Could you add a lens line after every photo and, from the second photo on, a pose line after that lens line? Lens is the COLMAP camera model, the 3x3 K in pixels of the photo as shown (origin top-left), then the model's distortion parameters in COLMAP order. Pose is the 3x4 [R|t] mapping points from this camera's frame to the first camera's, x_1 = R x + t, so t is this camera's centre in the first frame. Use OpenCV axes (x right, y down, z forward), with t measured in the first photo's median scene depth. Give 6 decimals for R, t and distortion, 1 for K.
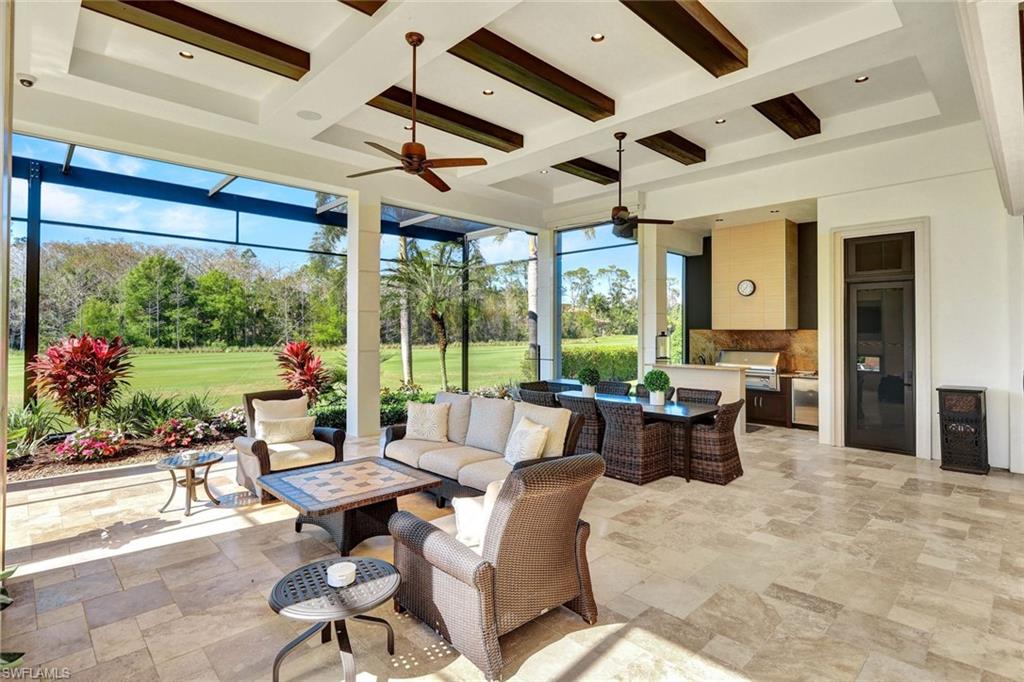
lens RADIAL K [[515.3, 0, 509.6], [0, 515.3, 333.8], [0, 0, 1]] dist [0.014481, -0.000982]
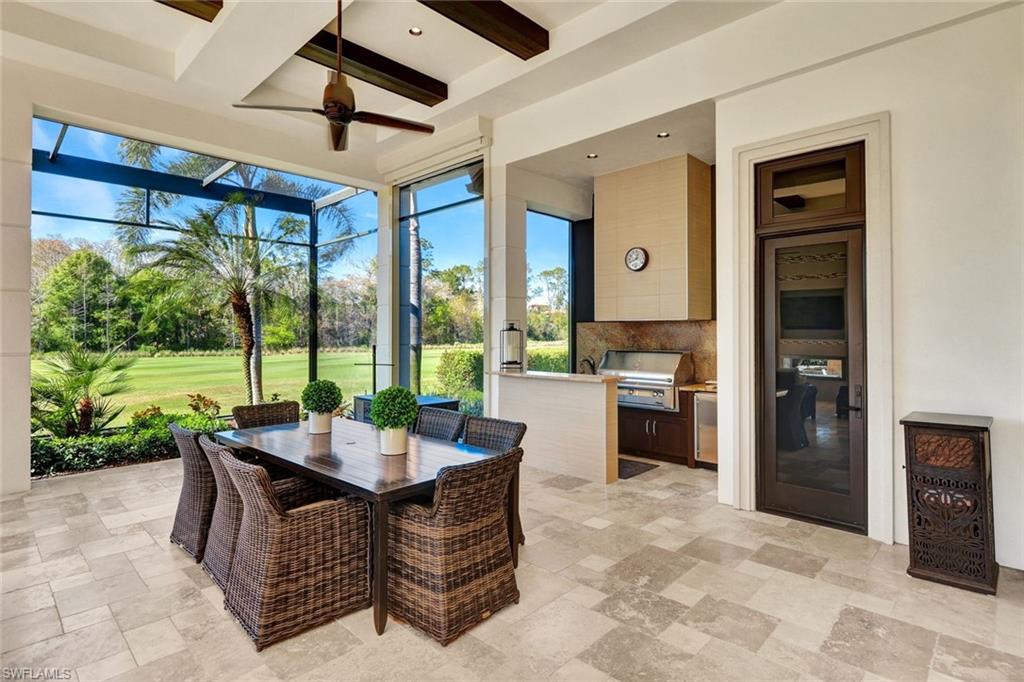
lens RADIAL K [[515.3, 0, 517.3], [0, 515.3, 337.7], [0, 0, 1]] dist [0.014481, -0.000982]
pose [[0.999444, -0.003427, 0.033175, 0.280239], [0.003373, 0.999993, 0.001676, 0.013055], [-0.033181, -0.001563, 0.999448, 0.328311]]
